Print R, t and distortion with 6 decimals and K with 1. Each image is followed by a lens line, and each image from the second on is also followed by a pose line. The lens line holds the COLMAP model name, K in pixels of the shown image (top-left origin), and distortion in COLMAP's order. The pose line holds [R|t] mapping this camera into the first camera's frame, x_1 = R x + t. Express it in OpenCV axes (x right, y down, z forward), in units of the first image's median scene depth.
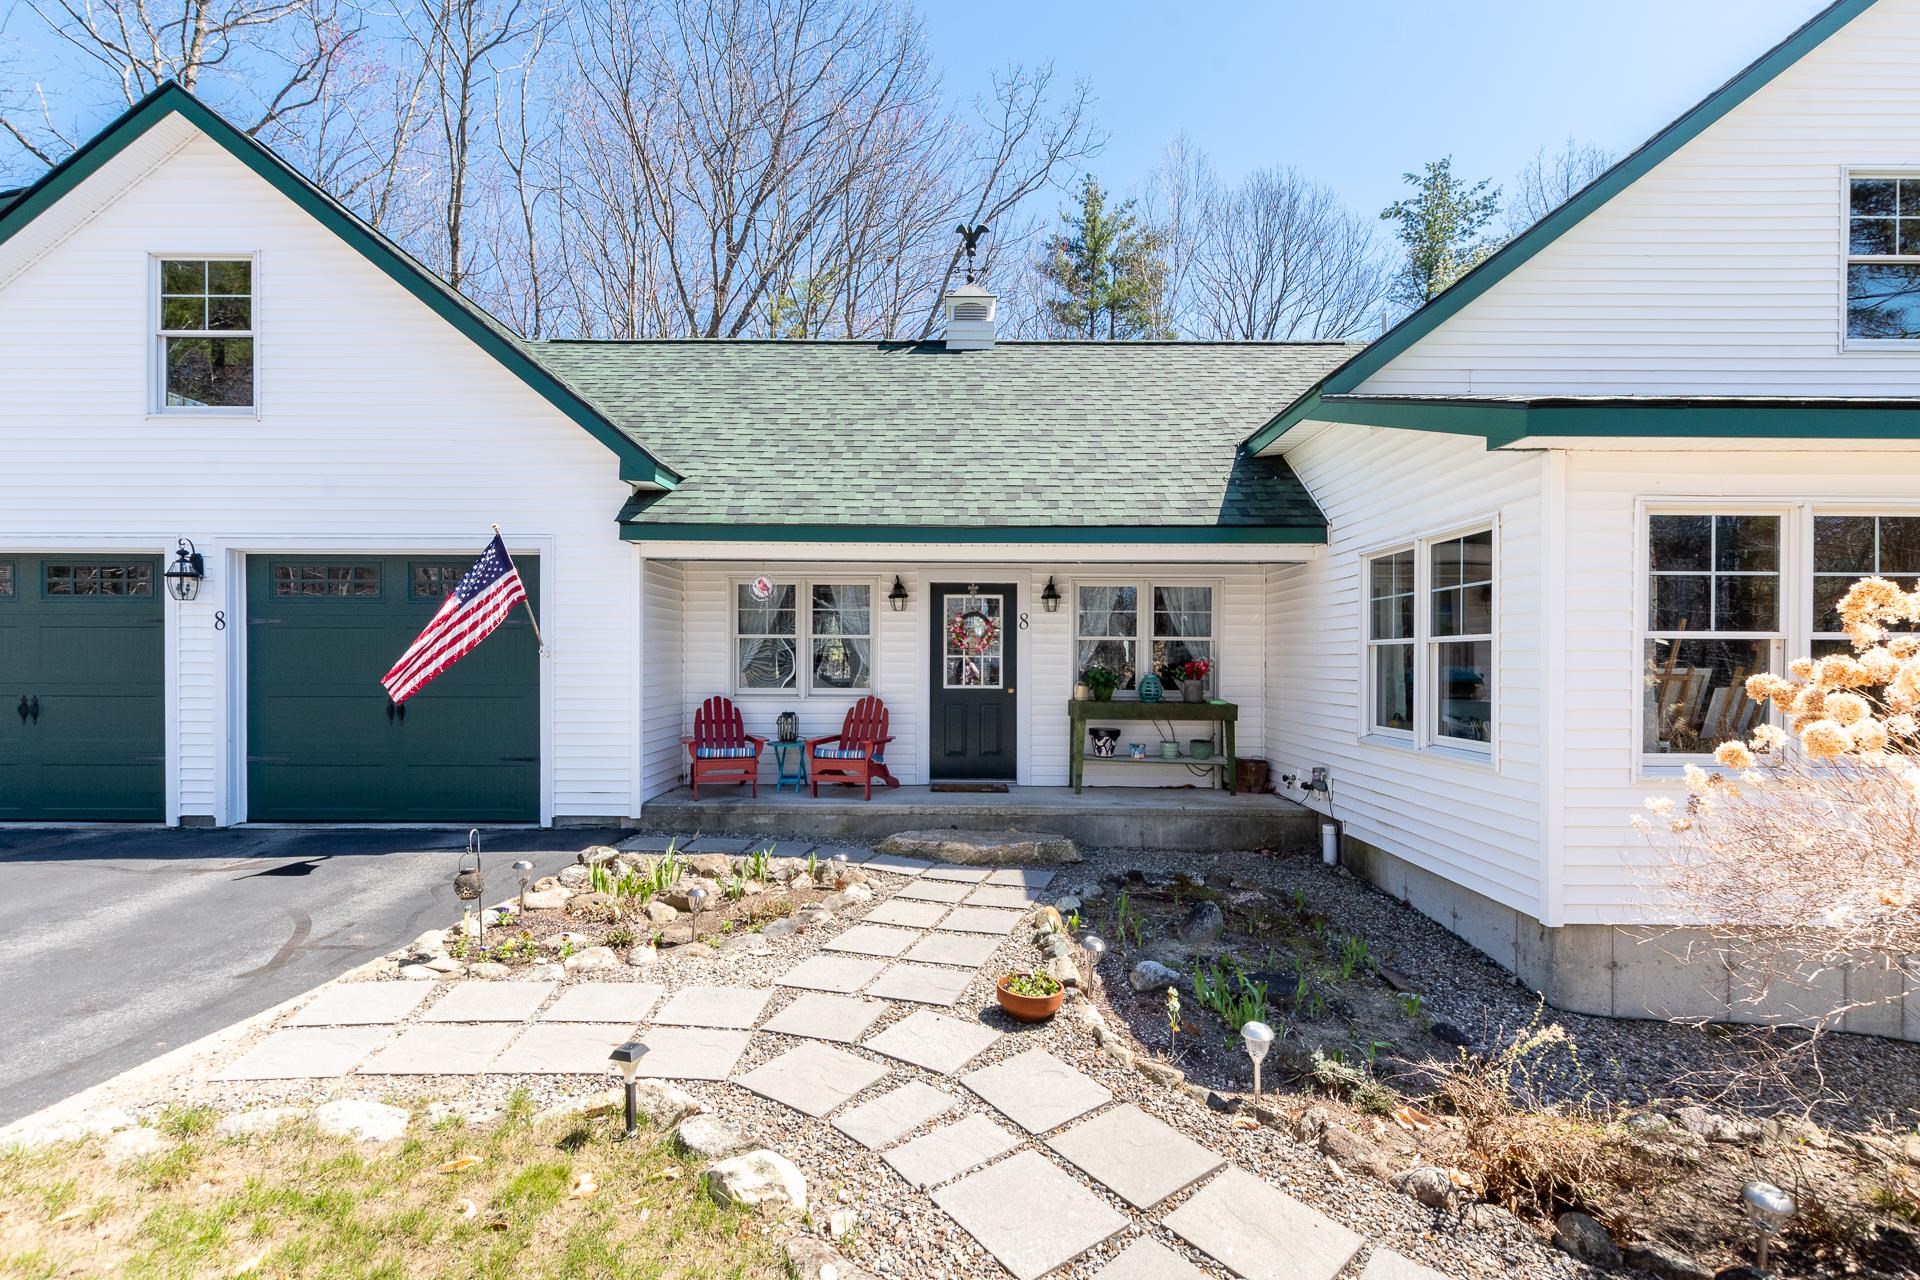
lens RADIAL K [[873.8, 0, 963.5], [0, 873.8, 667.9], [0, 0, 1]] dist [-0.000031, 0.000265]
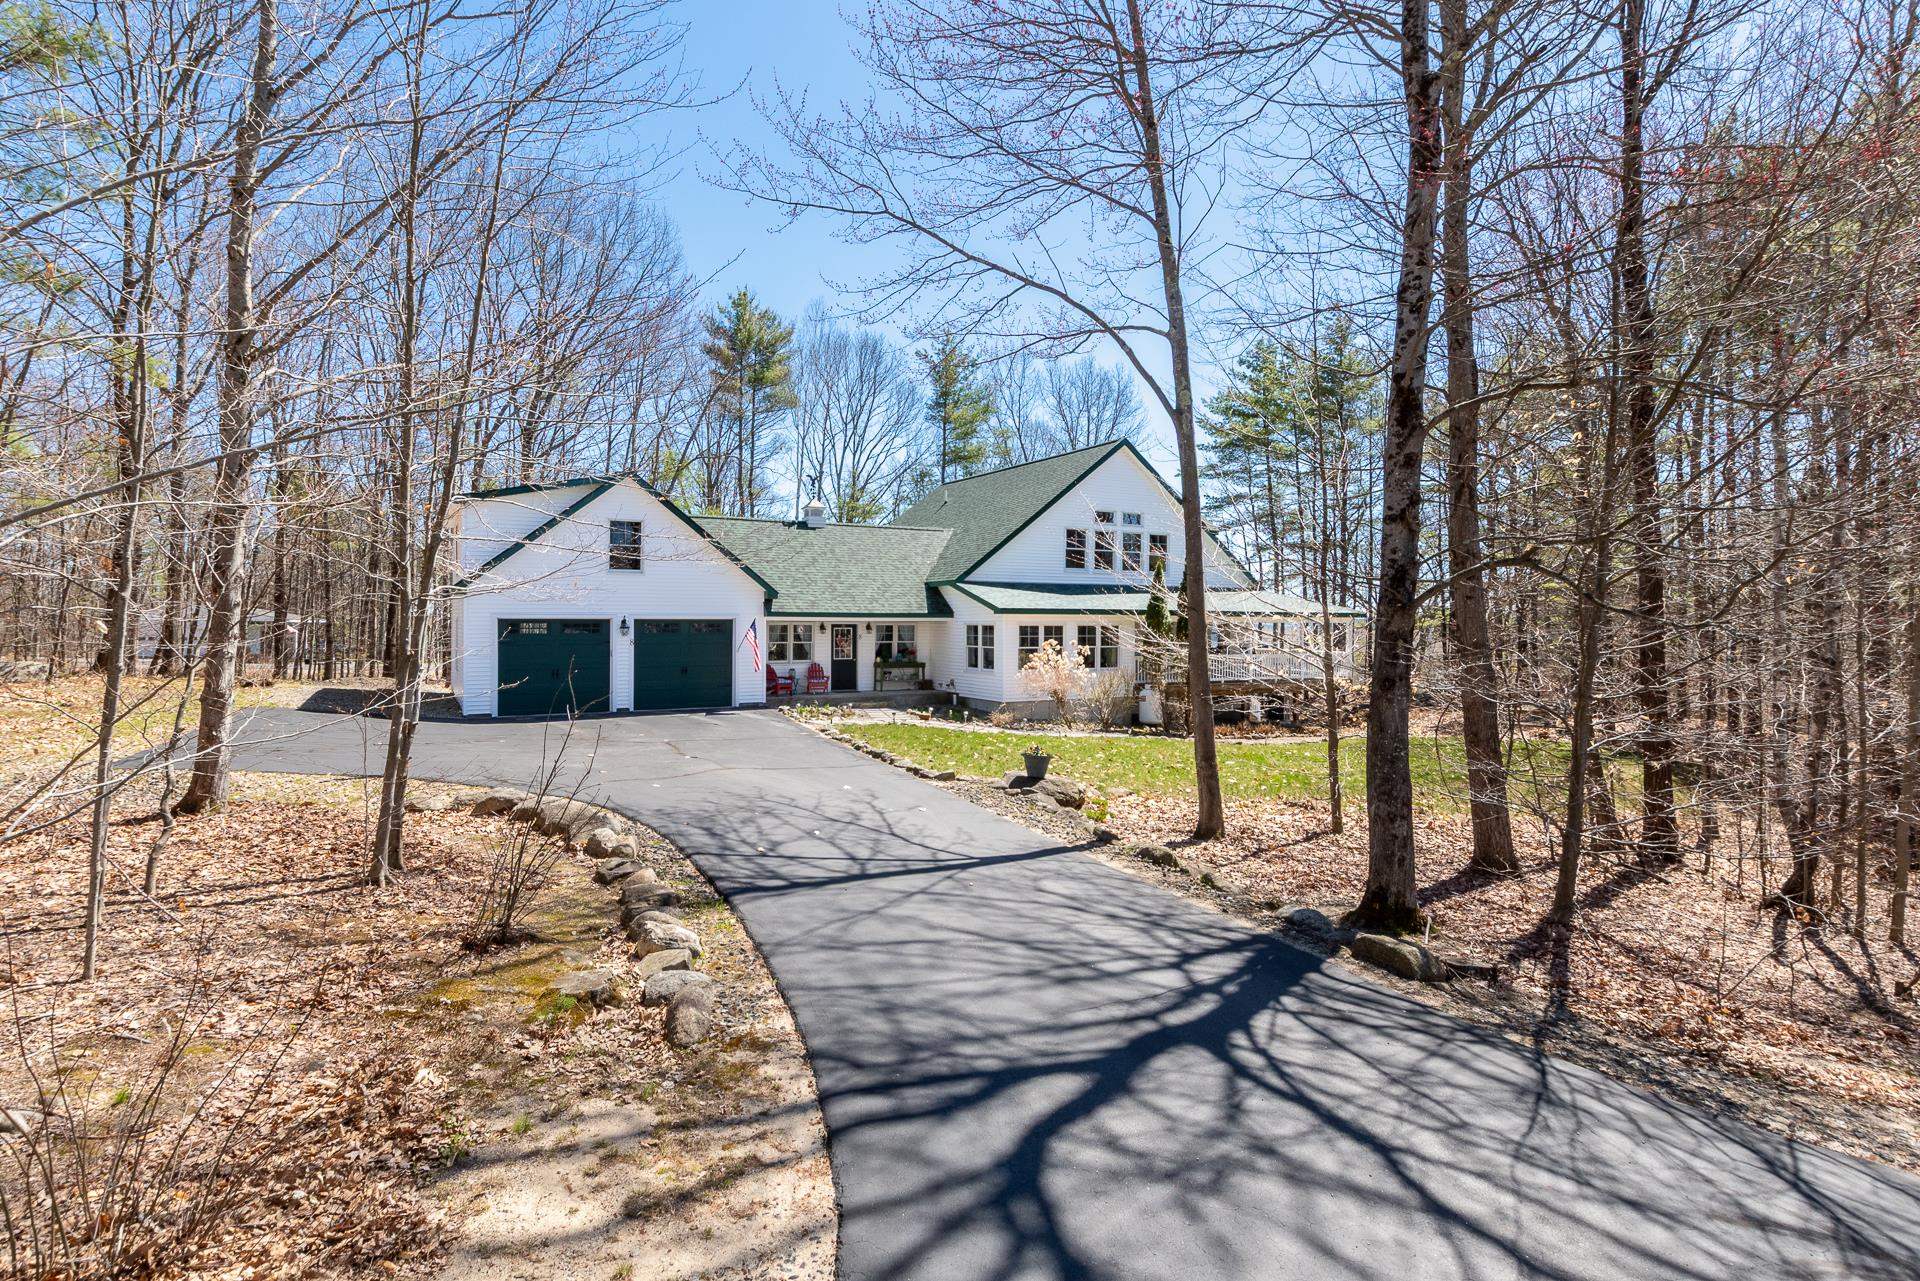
lens RADIAL K [[838.1, 0, 960.0], [0, 838.1, 640.5], [0, 0, 1]] dist [-0.000018, 0.000036]
pose [[0.861843, -0.009321, 0.507089, -1.324445], [0.002031, 0.999887, 0.014927, -0.099250], [-0.507170, -0.011834, 0.861765, -2.012589]]
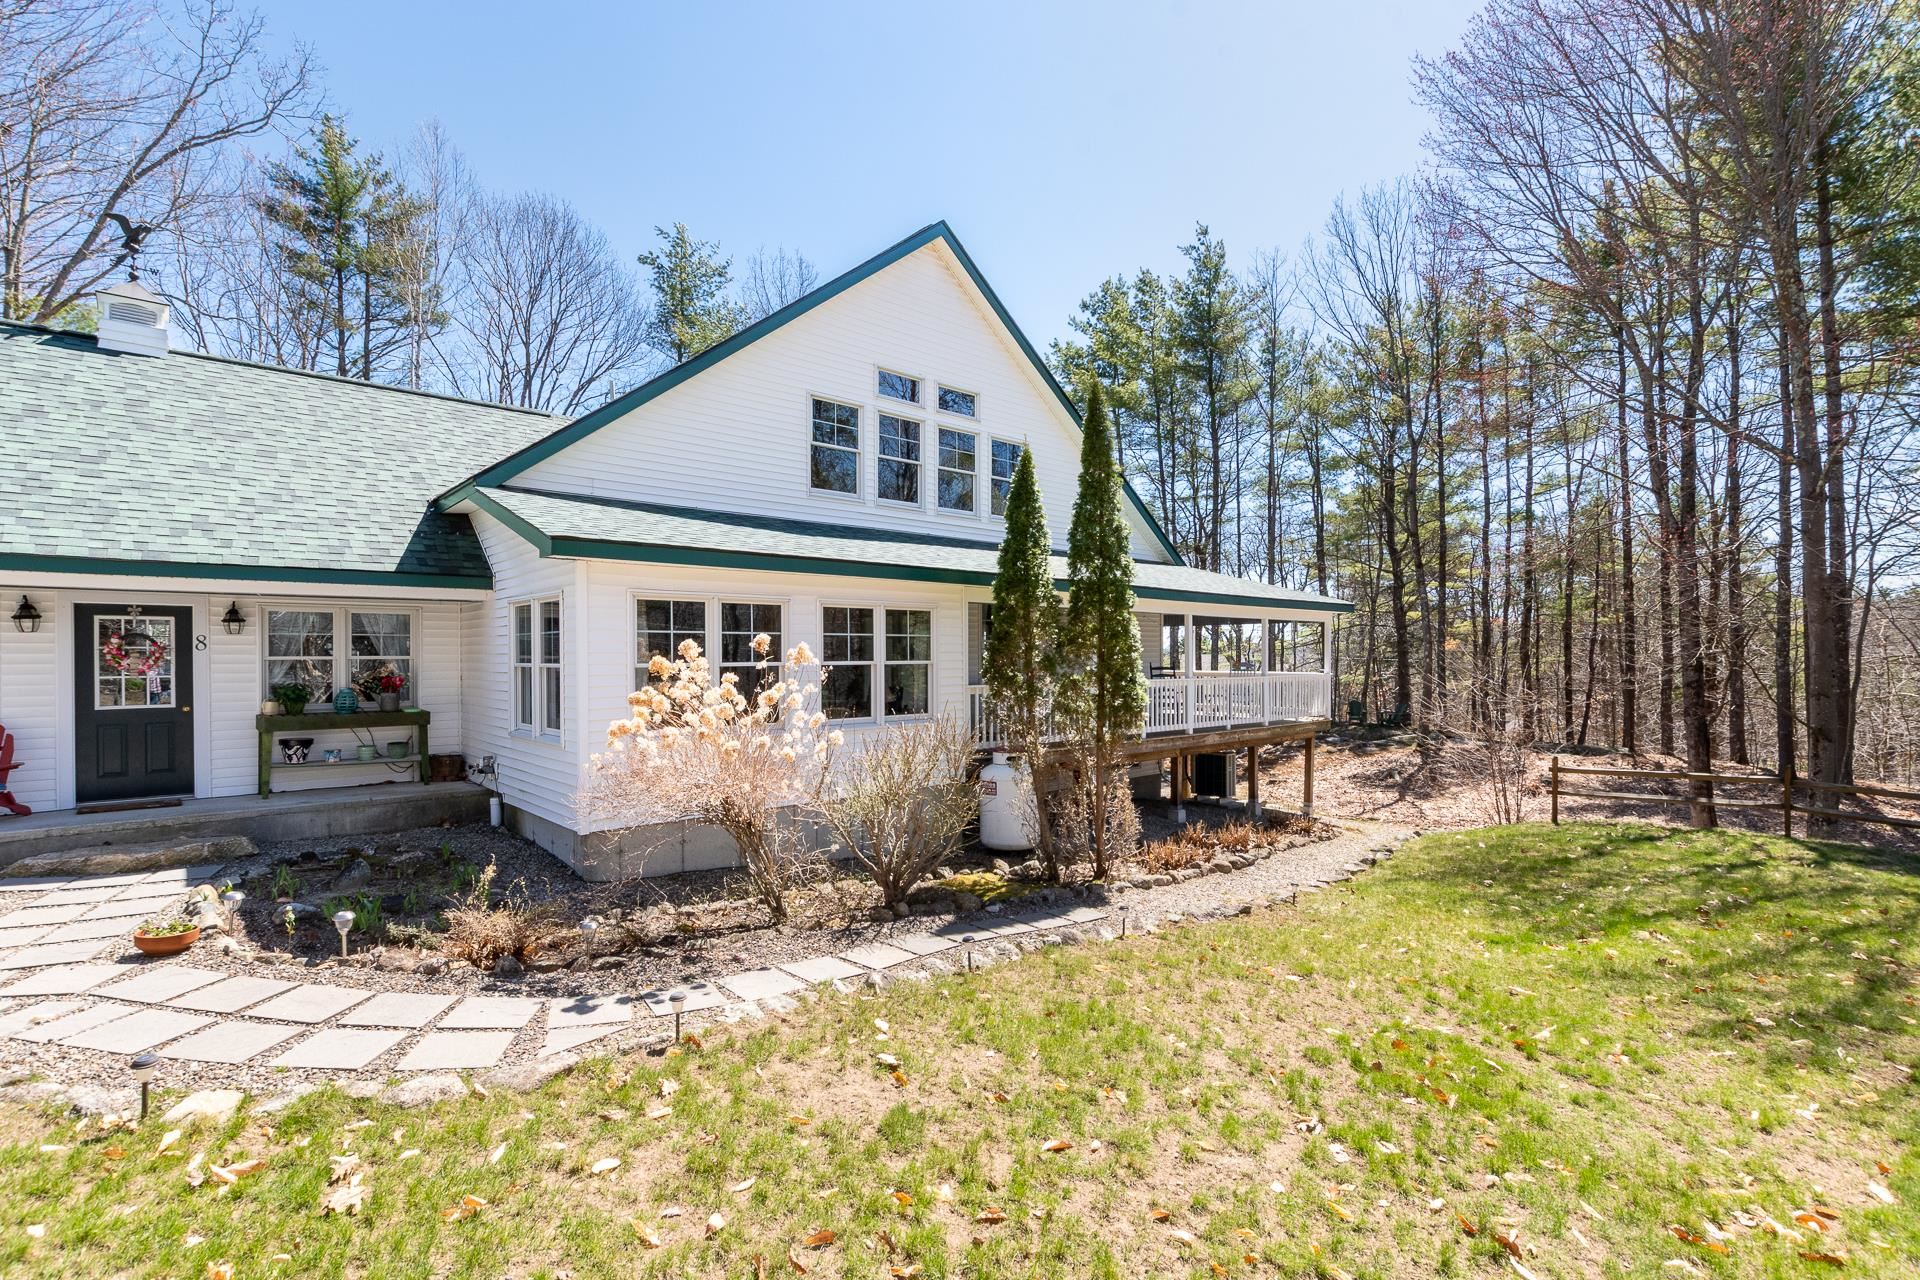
lens RADIAL K [[859.0, 0, 956.6], [0, 859.0, 660.6], [0, 0, 1]] dist [0.010819, -0.005584]
pose [[0.735844, -0.010984, 0.677062, 0.041129], [0.012811, 0.999915, 0.002298, -0.026884], [-0.677030, 0.006983, 0.735922, -0.463768]]
